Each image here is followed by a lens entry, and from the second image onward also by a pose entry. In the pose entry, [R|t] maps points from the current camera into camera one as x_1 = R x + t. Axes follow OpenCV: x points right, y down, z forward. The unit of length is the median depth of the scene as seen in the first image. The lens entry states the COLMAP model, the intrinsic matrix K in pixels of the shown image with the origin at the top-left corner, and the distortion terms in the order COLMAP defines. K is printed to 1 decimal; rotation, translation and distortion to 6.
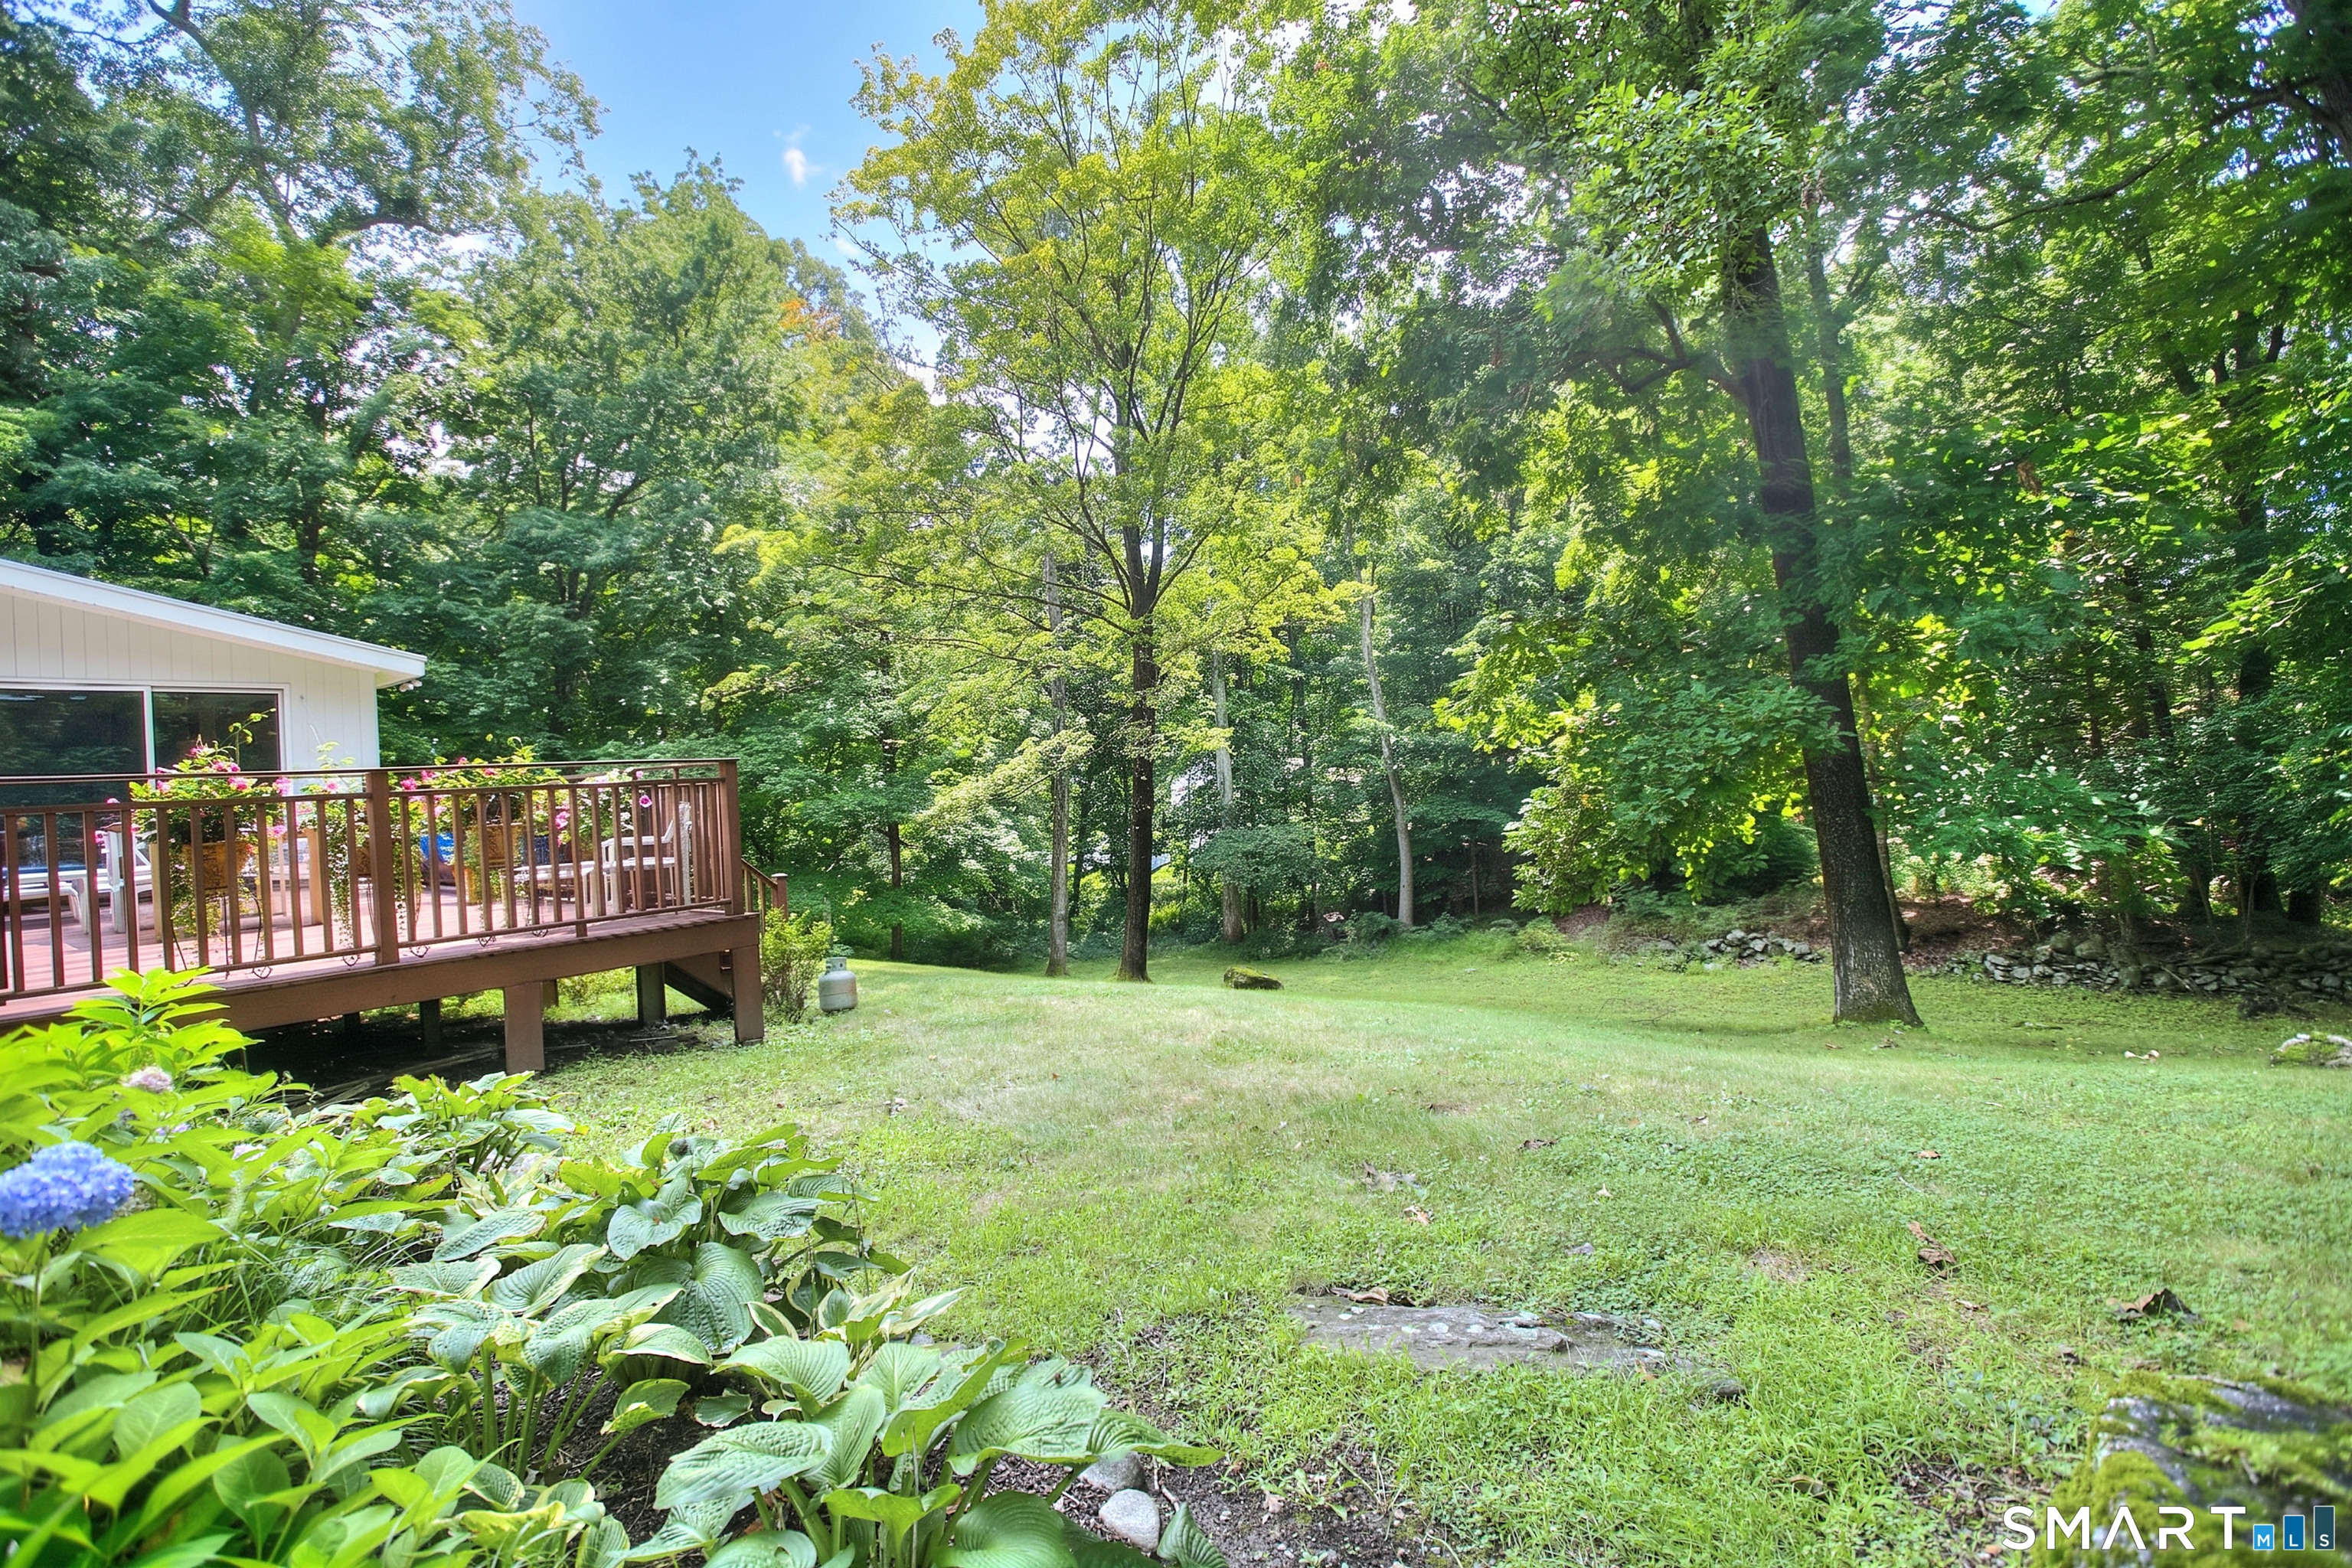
lens RADIAL K [[1112.0, 0, 1176.0], [0, 1112.0, 784.0], [0, 0, 1]] dist [-0.030406, 0.000644]
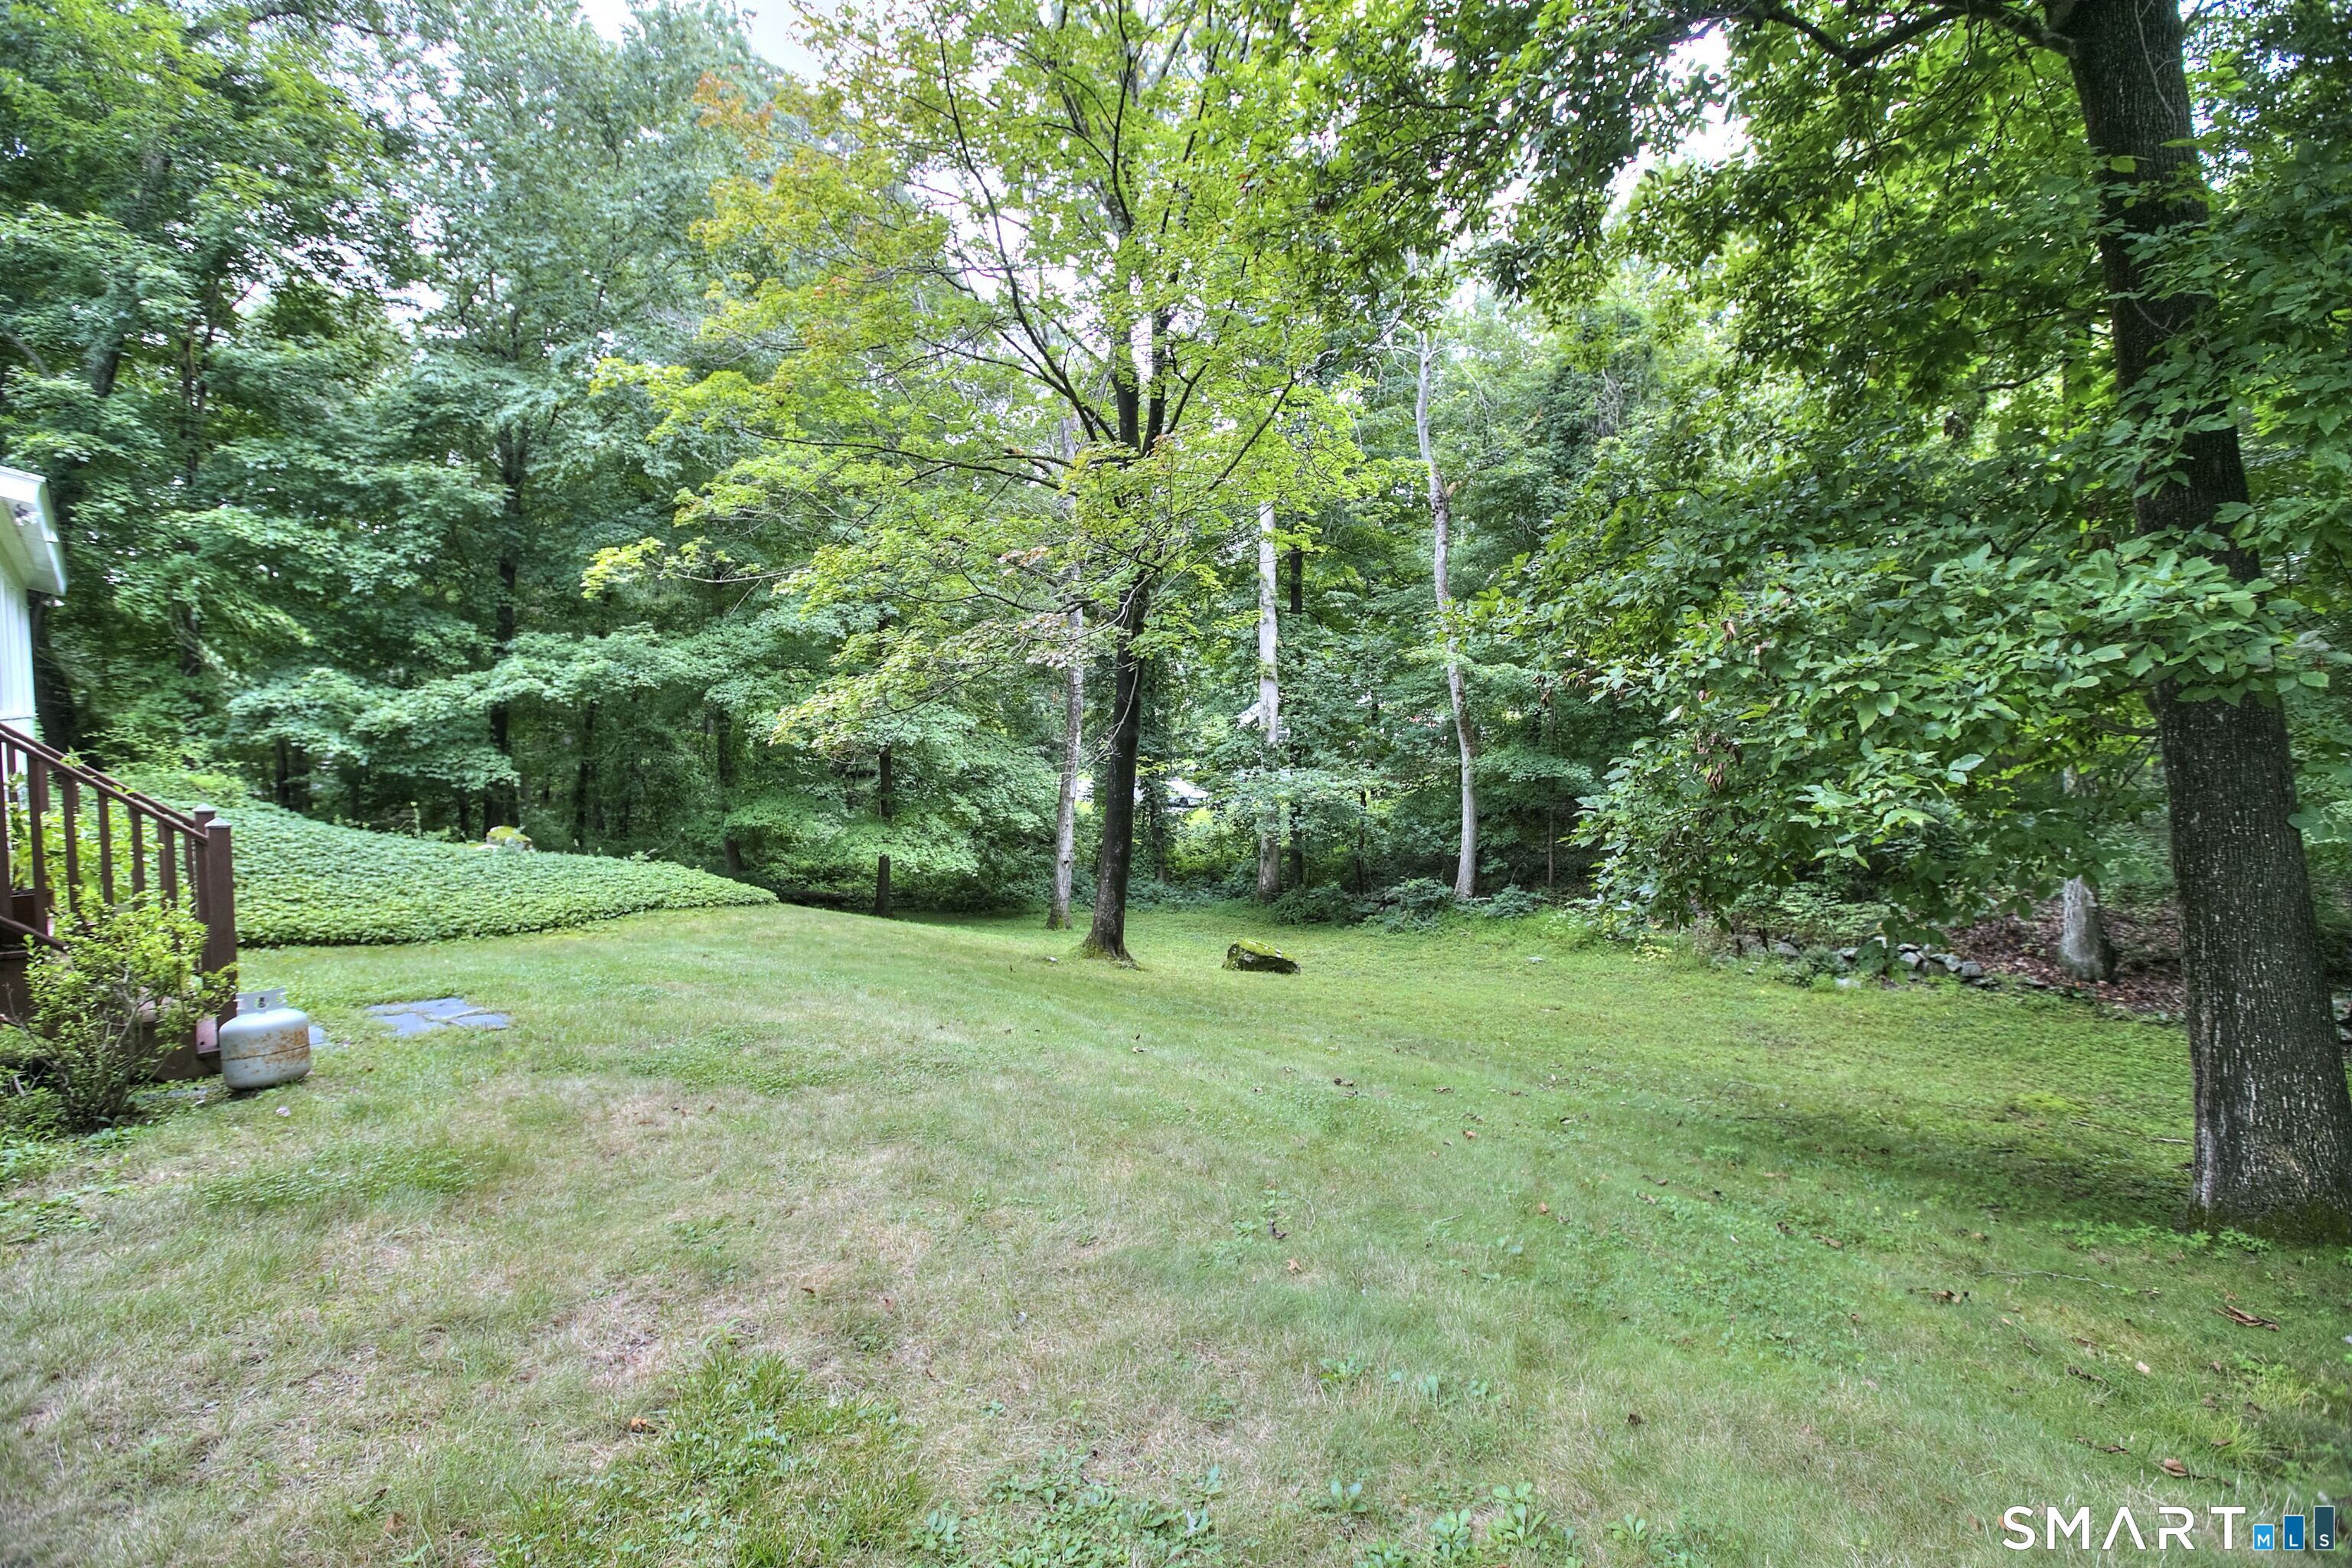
lens RADIAL K [[1112.0, 0, 1176.0], [0, 1112.0, 784.0], [0, 0, 1]] dist [-0.030406, 0.000644]
pose [[0.996004, 0.052769, -0.072048, 0.058446], [-0.048469, 0.997010, 0.060181, 0.001491], [0.075008, -0.056449, 0.995584, 0.188170]]
